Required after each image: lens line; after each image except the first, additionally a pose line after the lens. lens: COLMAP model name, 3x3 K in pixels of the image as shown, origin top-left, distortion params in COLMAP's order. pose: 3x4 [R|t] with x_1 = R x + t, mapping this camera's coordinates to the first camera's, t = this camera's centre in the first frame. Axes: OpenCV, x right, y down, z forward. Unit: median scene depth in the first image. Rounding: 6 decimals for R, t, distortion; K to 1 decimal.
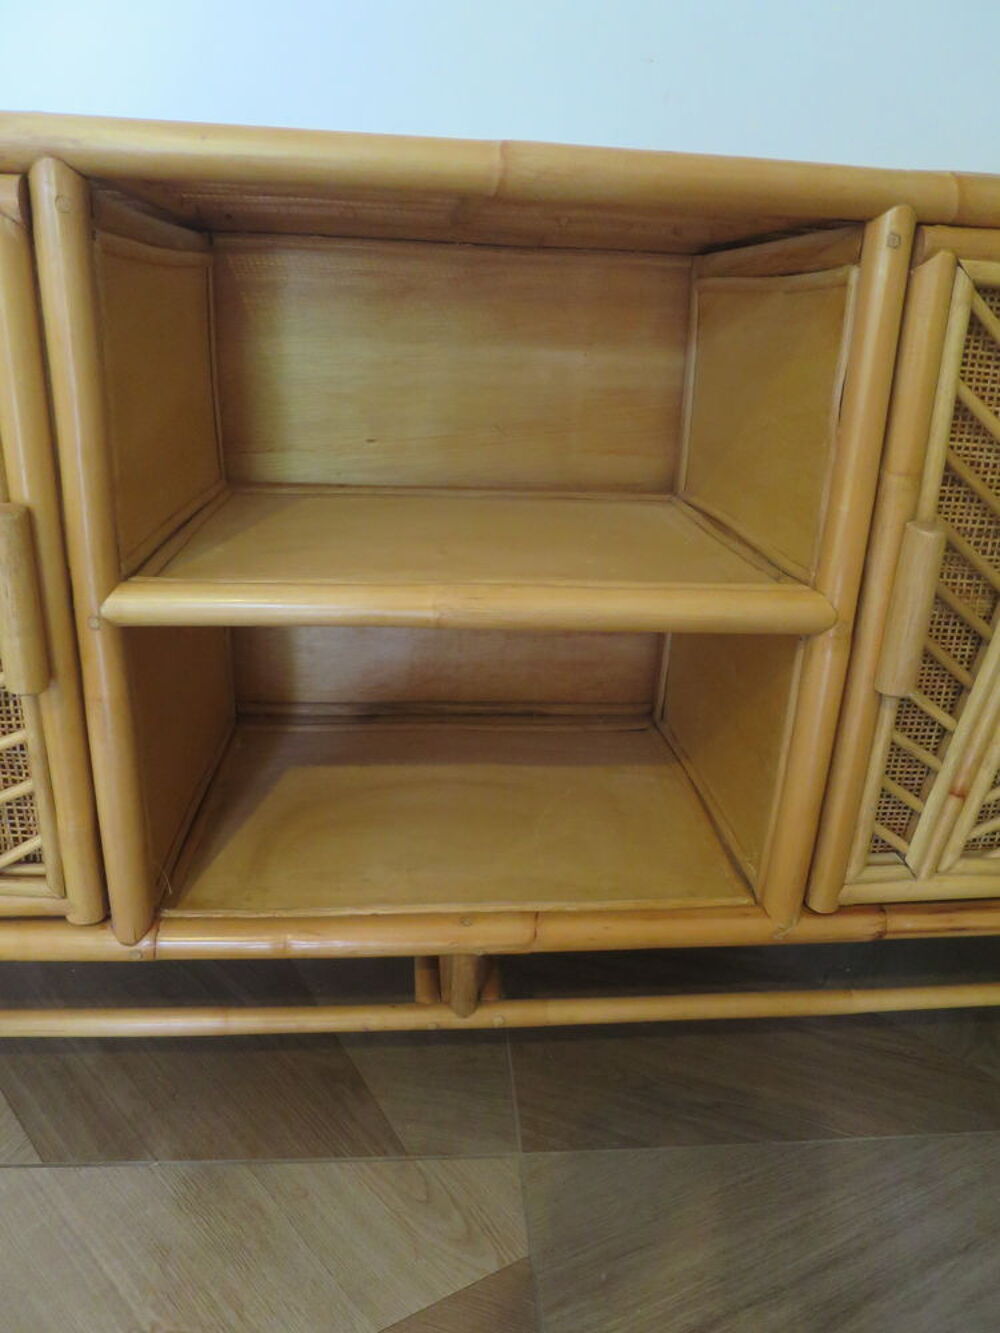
lens RADIAL K [[958.8, 0, 500.0], [0, 958.8, 666.5], [0, 0, 1]] dist [-0.027392, 0.003881]
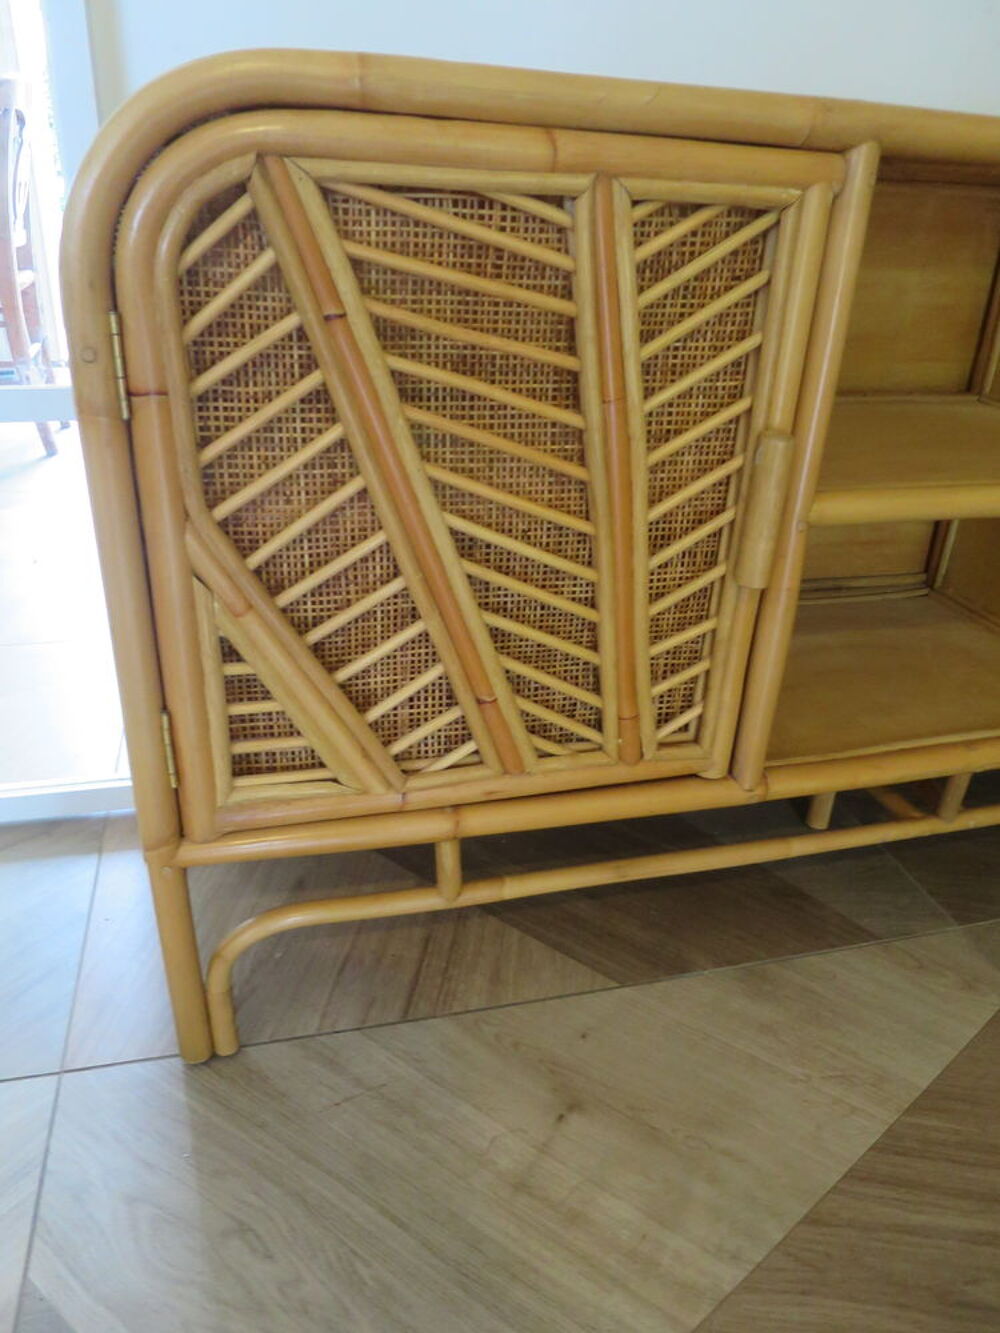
lens RADIAL K [[958.8, 0, 500.0], [0, 958.8, 666.5], [0, 0, 1]] dist [-0.027392, 0.003881]
pose [[0.982909, -0.081780, 0.164929, -0.833501], [0.062846, 0.991150, 0.116925, -0.027461], [-0.173032, -0.104562, 0.979350, -0.122038]]
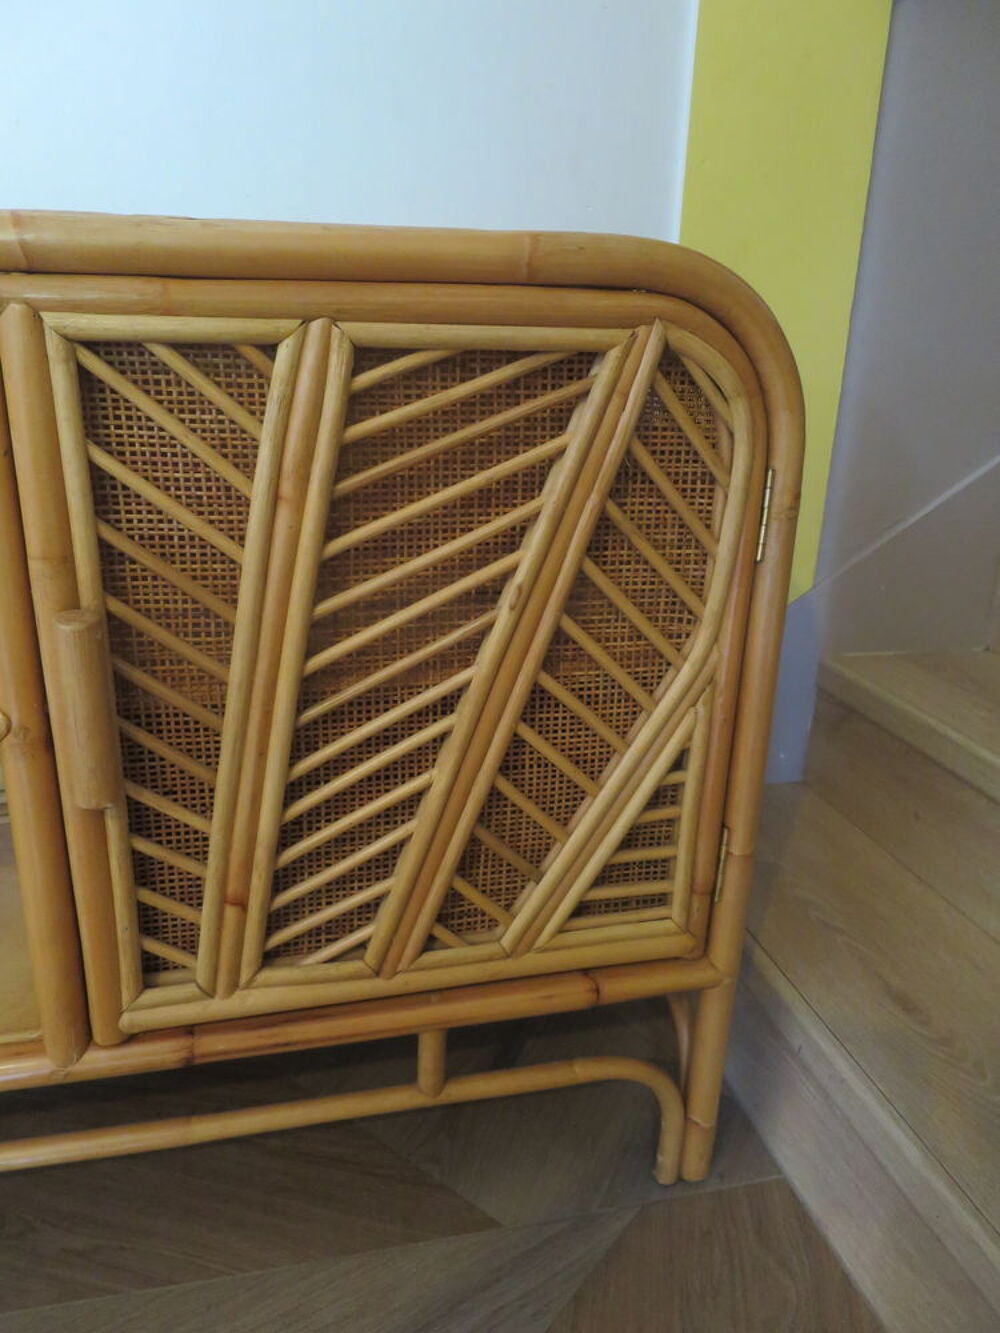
lens RADIAL K [[949.7, 0, 480.0], [0, 949.7, 667.0], [0, 0, 1]] dist [-0.031808, 0.000984]
pose [[0.990476, -0.060169, 0.123840, 0.594104], [0.062537, 0.997925, -0.015322, -0.054766], [-0.122661, 0.022920, 0.992184, 0.090490]]
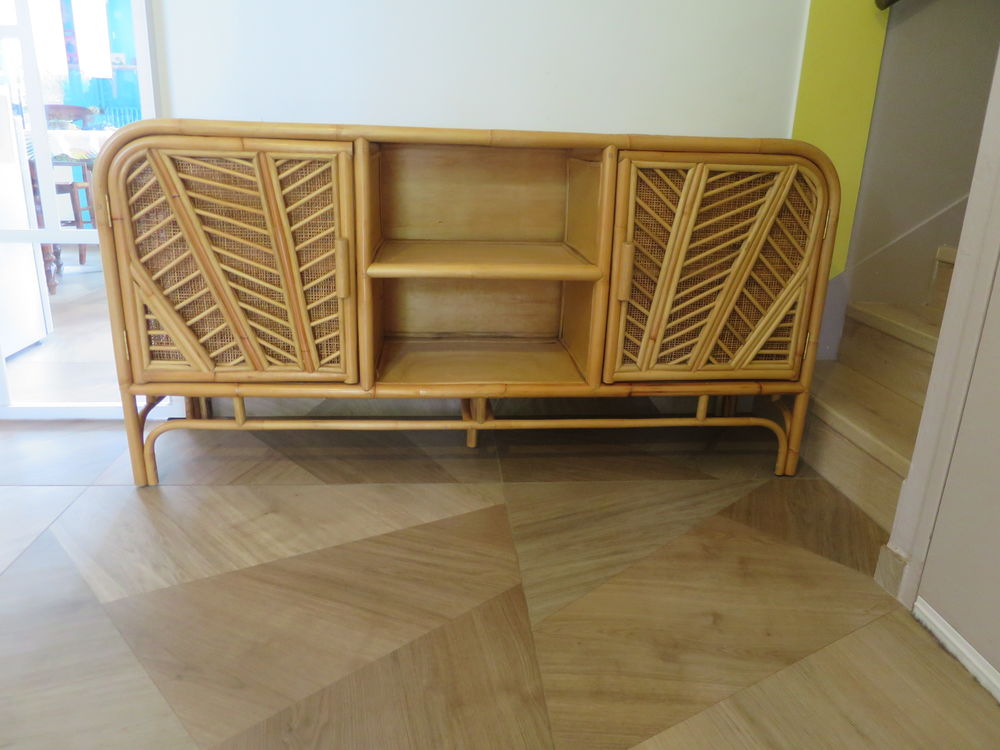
lens RADIAL K [[719.2, 0, 500.0], [0, 719.2, 375.0], [0, 0, 1]] dist [-0.027392, 0.003881]
pose [[0.999888, -0.013044, 0.007287, 0.003975], [0.013336, 0.999042, -0.041681, 0.318071], [-0.006736, 0.041773, 0.999104, -1.123306]]
